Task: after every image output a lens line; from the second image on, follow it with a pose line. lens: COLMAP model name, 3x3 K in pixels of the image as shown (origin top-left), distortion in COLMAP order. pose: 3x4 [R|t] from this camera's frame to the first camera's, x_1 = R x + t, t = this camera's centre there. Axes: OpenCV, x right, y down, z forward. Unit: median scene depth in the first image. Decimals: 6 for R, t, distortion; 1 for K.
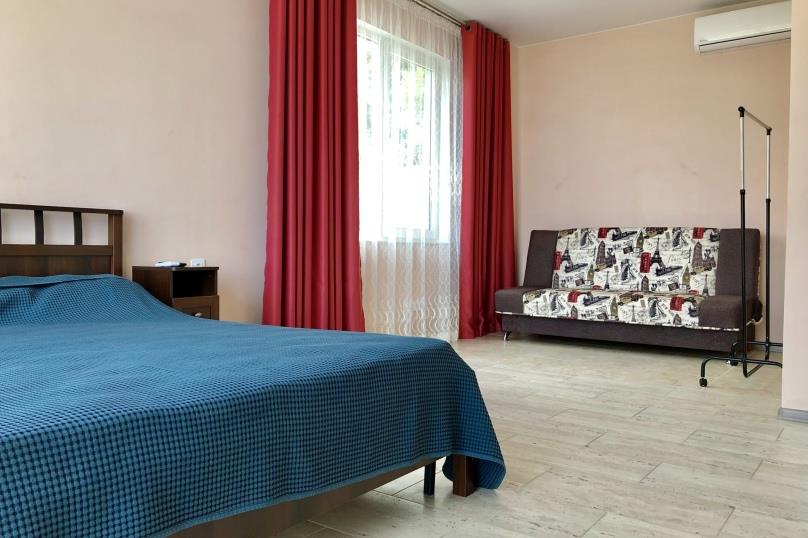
lens RADIAL K [[672.8, 0, 403.8], [0, 672.8, 267.9], [0, 0, 1]] dist [0.045034, -0.072876]
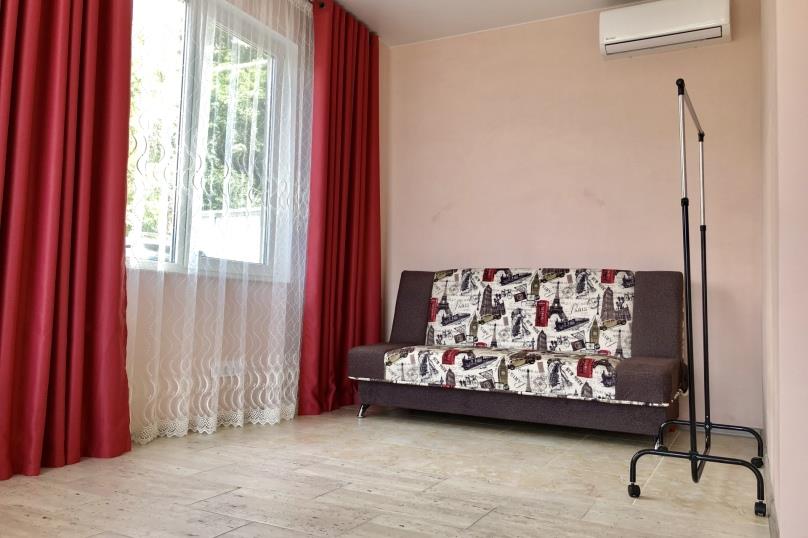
lens RADIAL K [[672.8, 0, 401.2], [0, 672.8, 265.9], [0, 0, 1]] dist [0.045034, -0.072876]
pose [[0.988803, 0.030213, 0.146136, 0.086055], [-0.016381, 0.995348, -0.094942, 0.014088], [-0.148325, 0.091485, 0.984698, 0.267502]]
